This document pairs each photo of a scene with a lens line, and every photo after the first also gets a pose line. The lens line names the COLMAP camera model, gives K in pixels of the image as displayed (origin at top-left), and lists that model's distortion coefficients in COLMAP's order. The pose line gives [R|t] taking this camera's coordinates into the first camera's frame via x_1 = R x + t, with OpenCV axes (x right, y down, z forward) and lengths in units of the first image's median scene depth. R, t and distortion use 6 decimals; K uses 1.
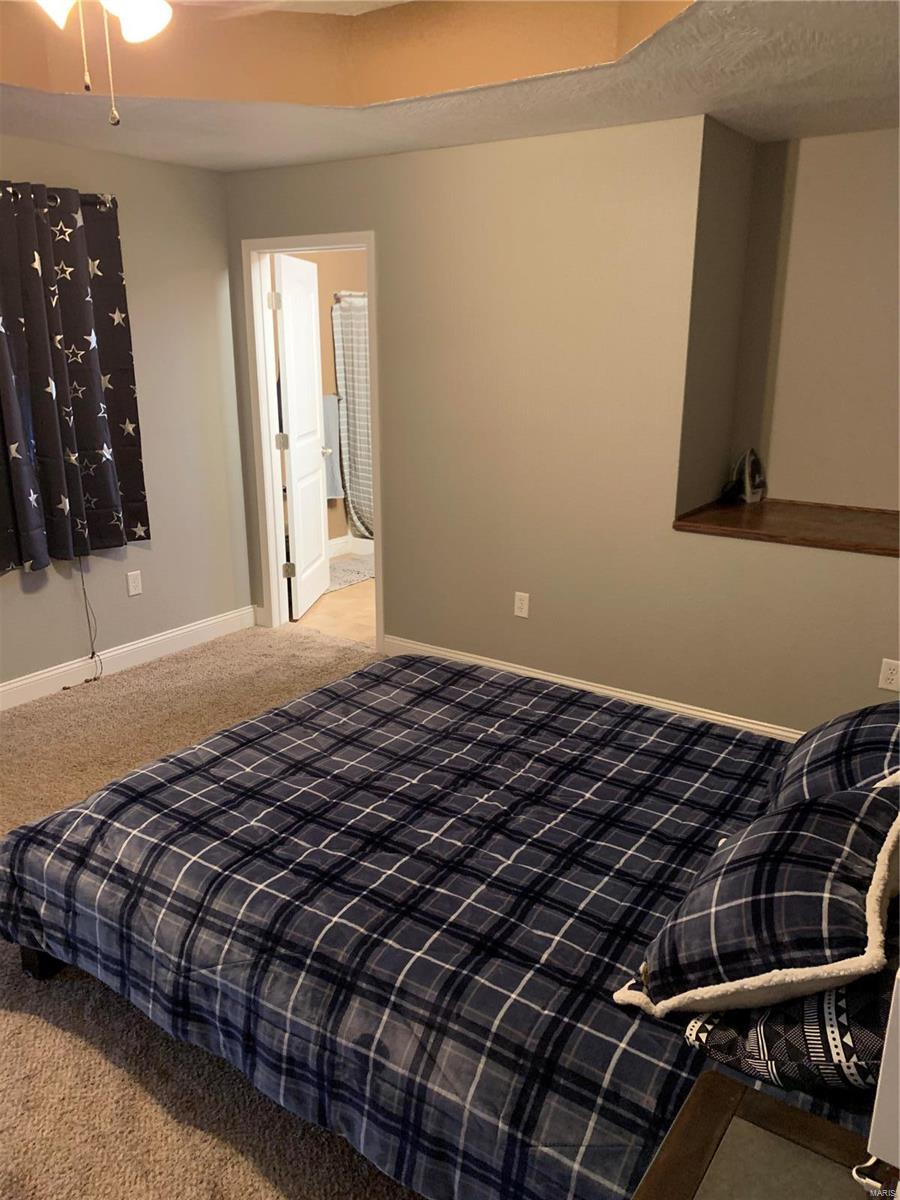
lens RADIAL K [[934.3, 0, 450.3], [0, 934.3, 594.9], [0, 0, 1]] dist [-0.006580, 0.000206]
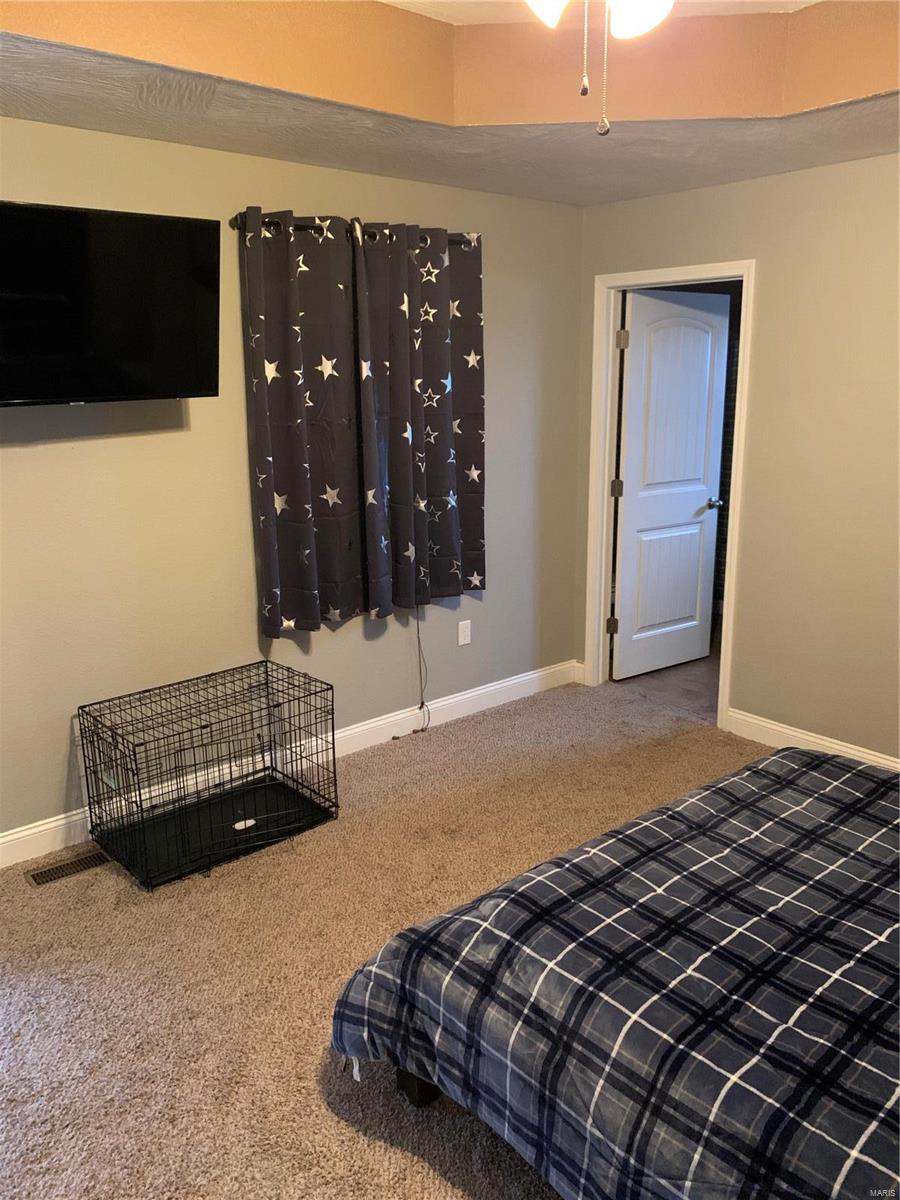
lens RADIAL K [[917.7, 0, 453.7], [0, 917.7, 597.0], [0, 0, 1]] dist [0.053909, -0.076983]
pose [[0.967168, 0.055562, -0.247991, -0.227695], [-0.063753, 0.997650, -0.025118, -0.050173], [0.246013, 0.040104, 0.968437, 0.149408]]
